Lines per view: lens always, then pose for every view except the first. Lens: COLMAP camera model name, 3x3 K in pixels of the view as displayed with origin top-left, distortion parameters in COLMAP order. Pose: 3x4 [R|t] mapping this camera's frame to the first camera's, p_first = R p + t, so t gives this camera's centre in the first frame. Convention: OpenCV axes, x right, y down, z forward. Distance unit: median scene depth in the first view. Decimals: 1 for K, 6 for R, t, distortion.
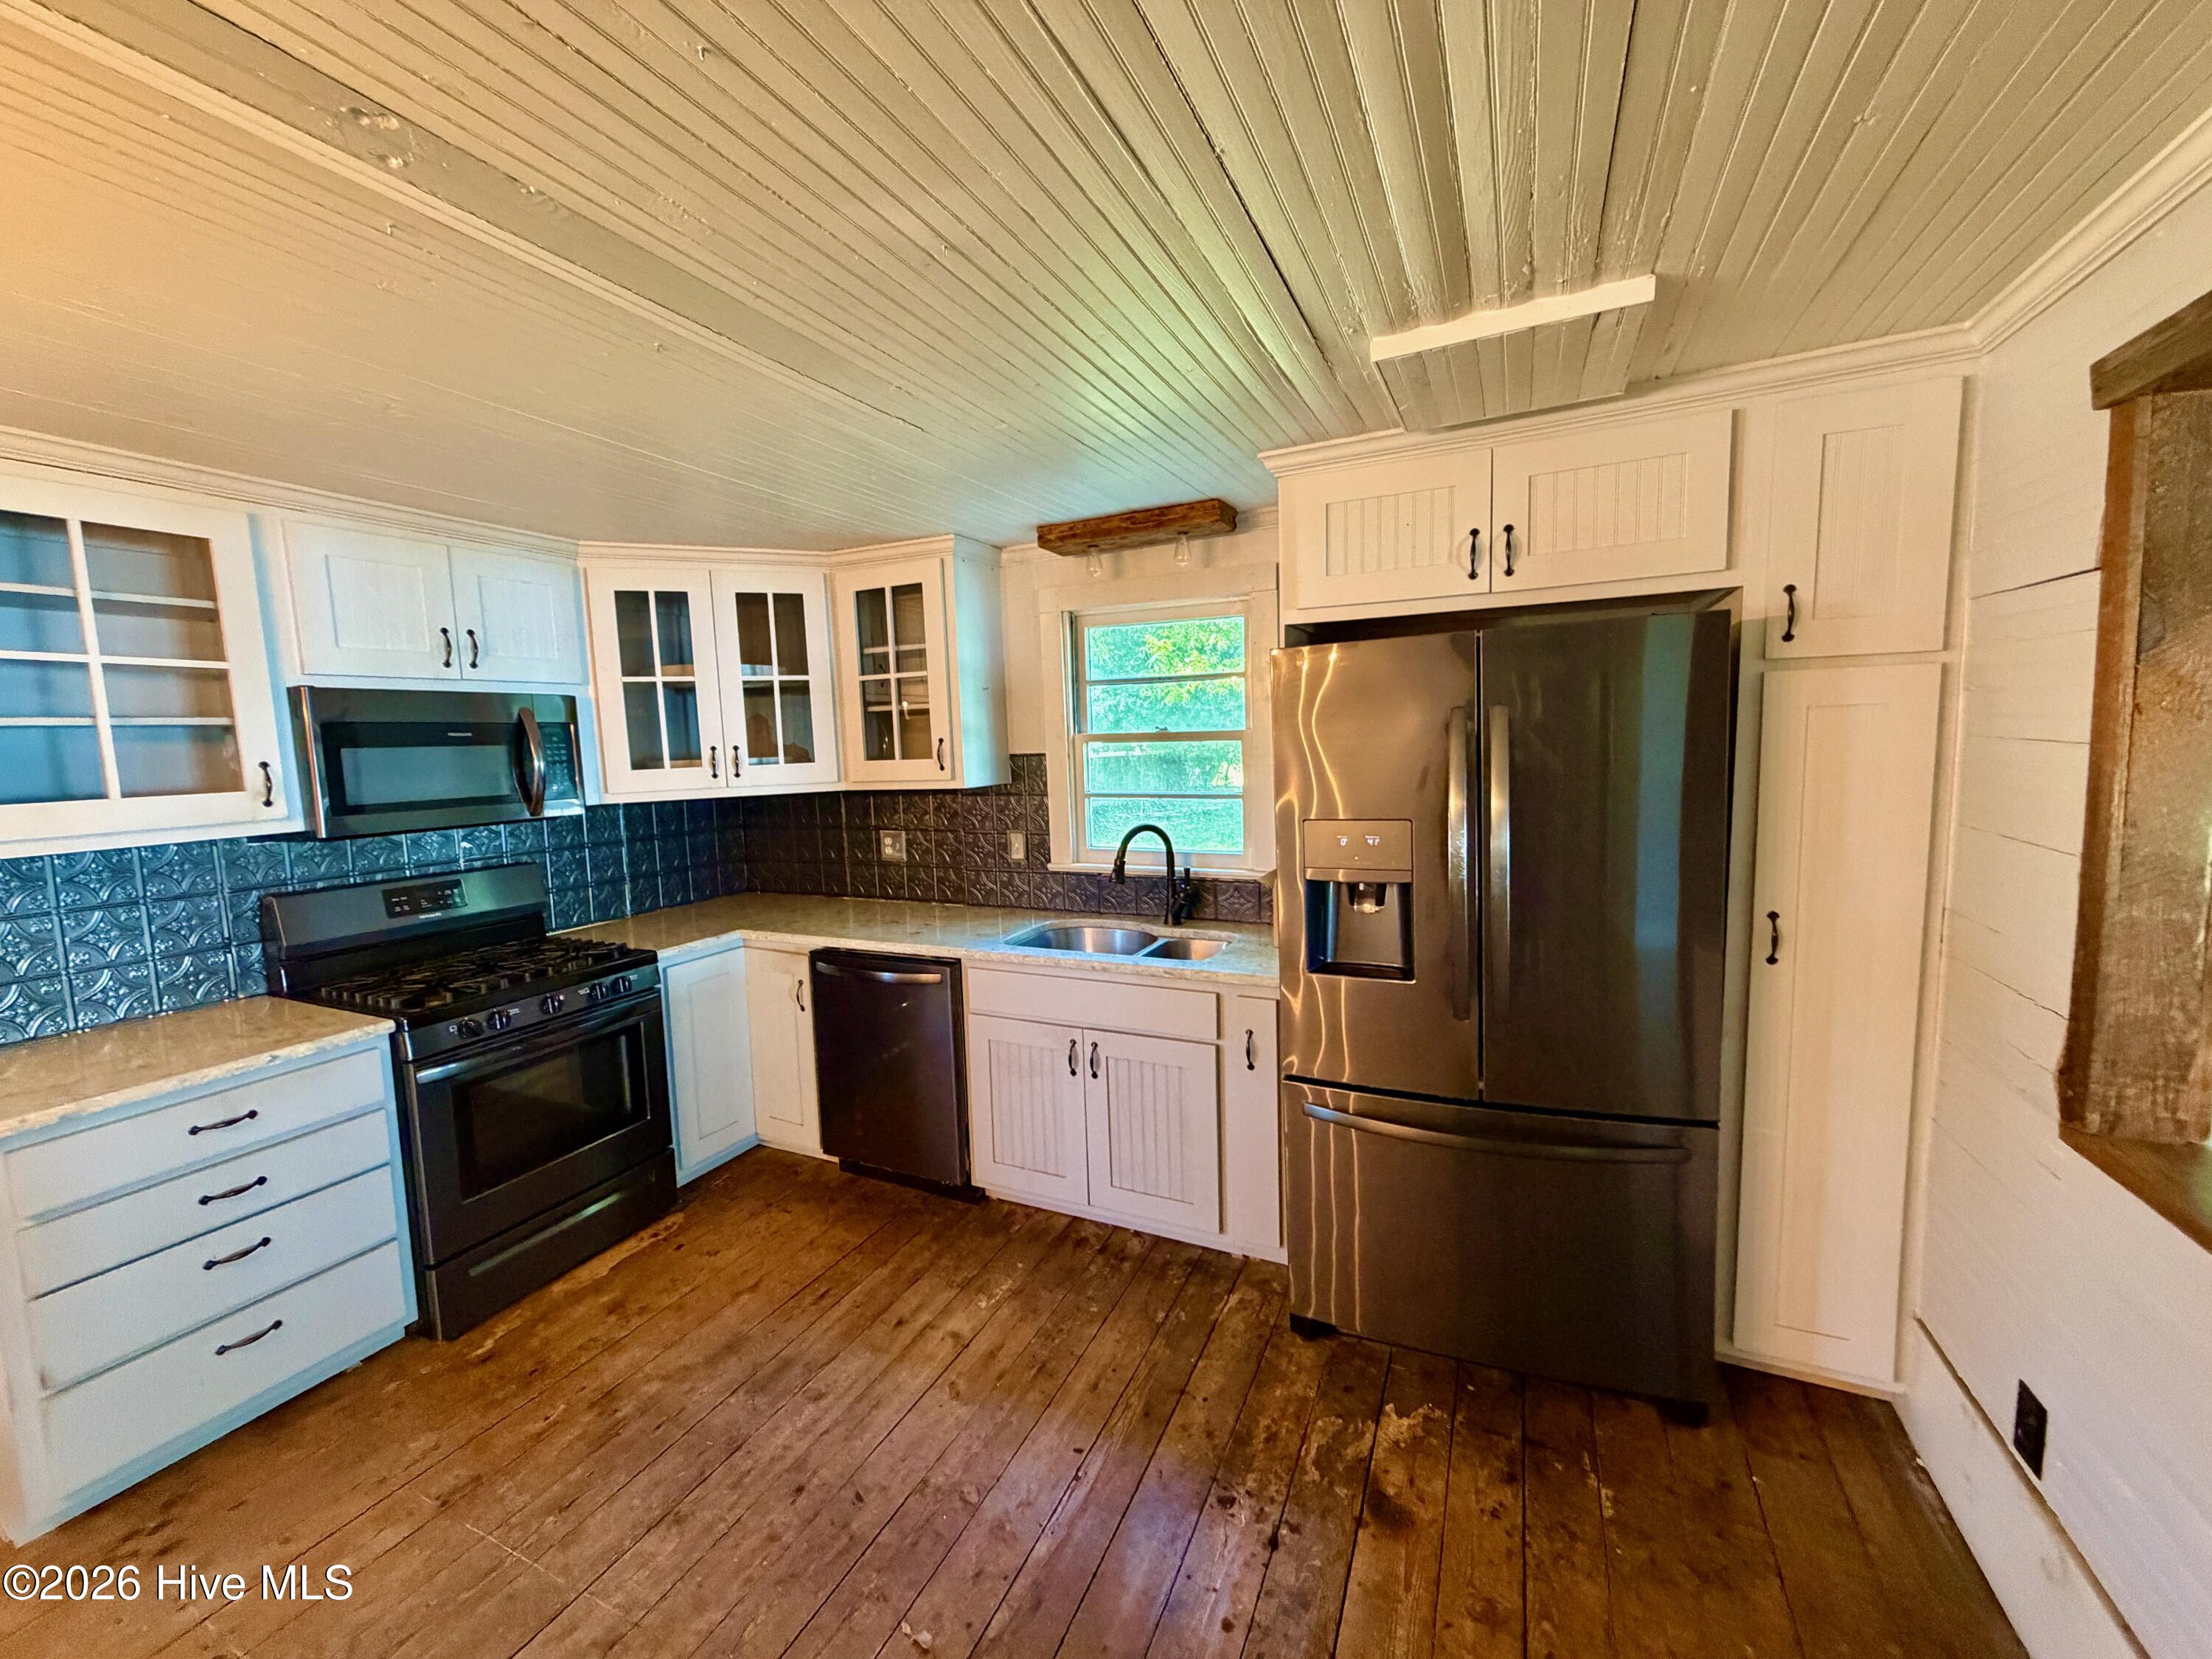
lens RADIAL K [[873.5, 0, 1106.0], [0, 873.5, 829.5], [0, 0, 1]] dist [-0.001320, -0.000236]
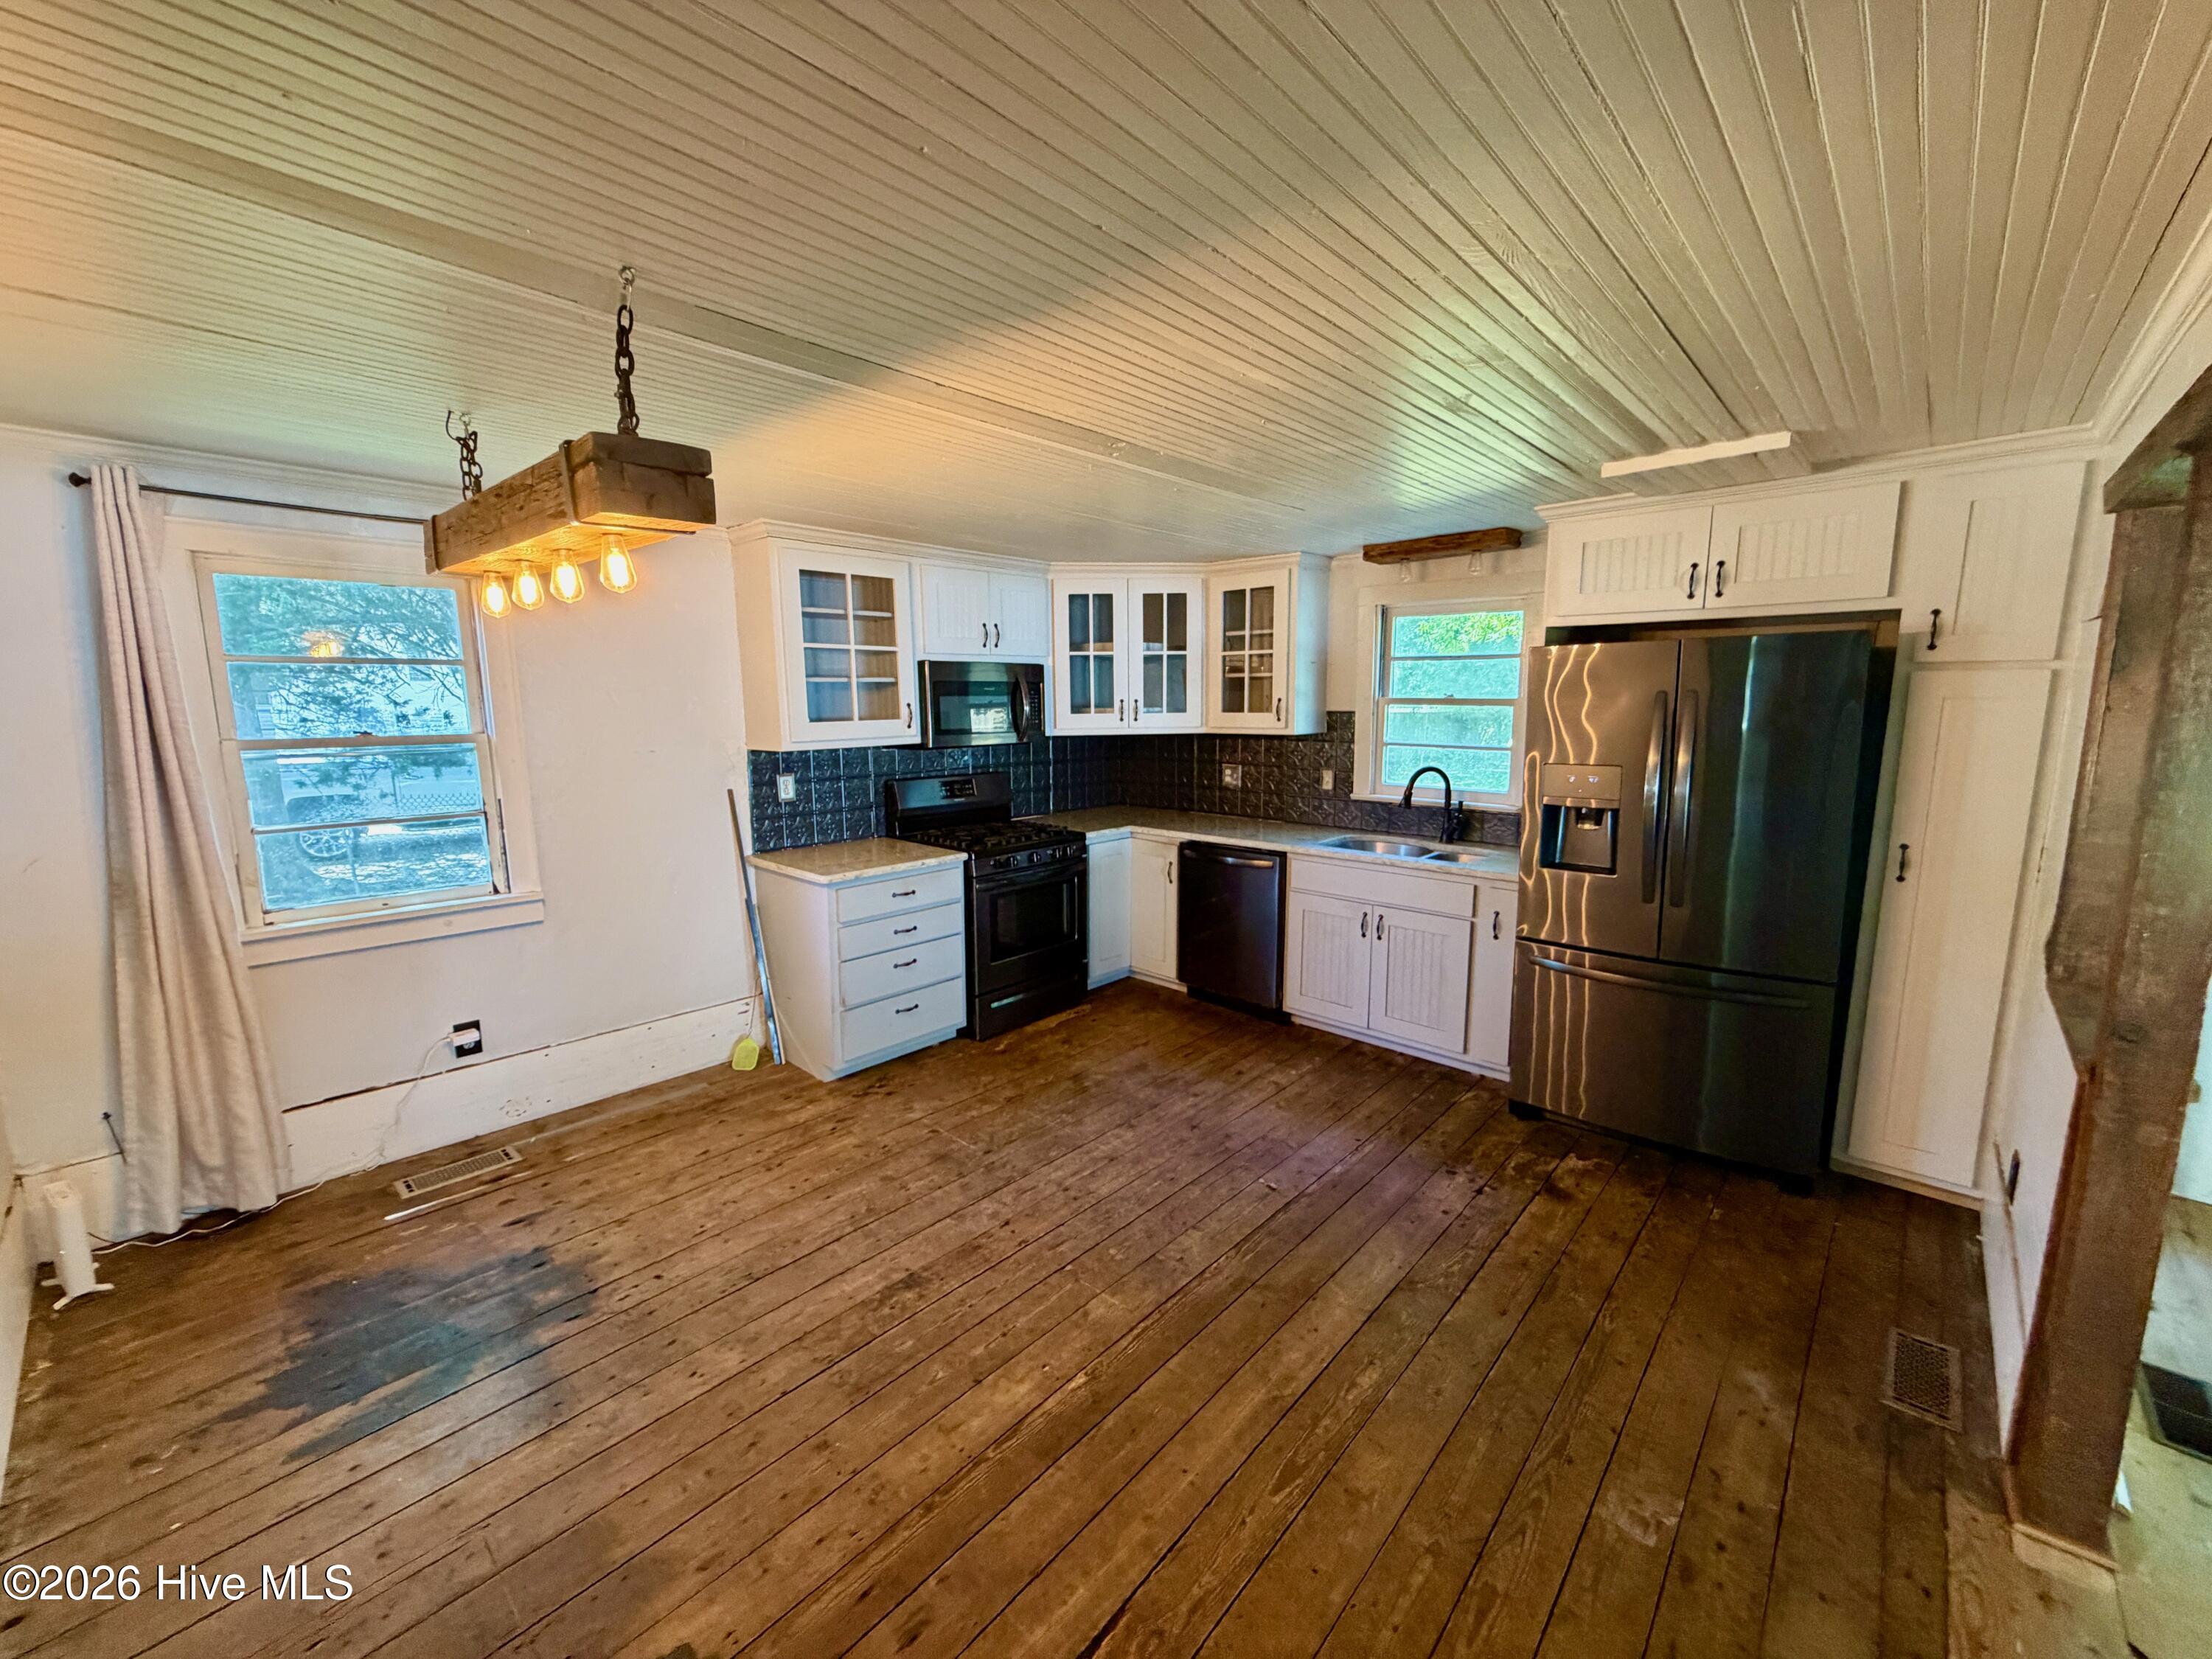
lens RADIAL K [[873.5, 0, 1106.0], [0, 873.5, 829.5], [0, 0, 1]] dist [-0.001320, -0.000236]
pose [[0.951856, 0.072058, -0.297958, -0.023917], [-0.055656, 0.996449, 0.063182, 0.035170], [0.301452, -0.043557, 0.952486, -0.464024]]
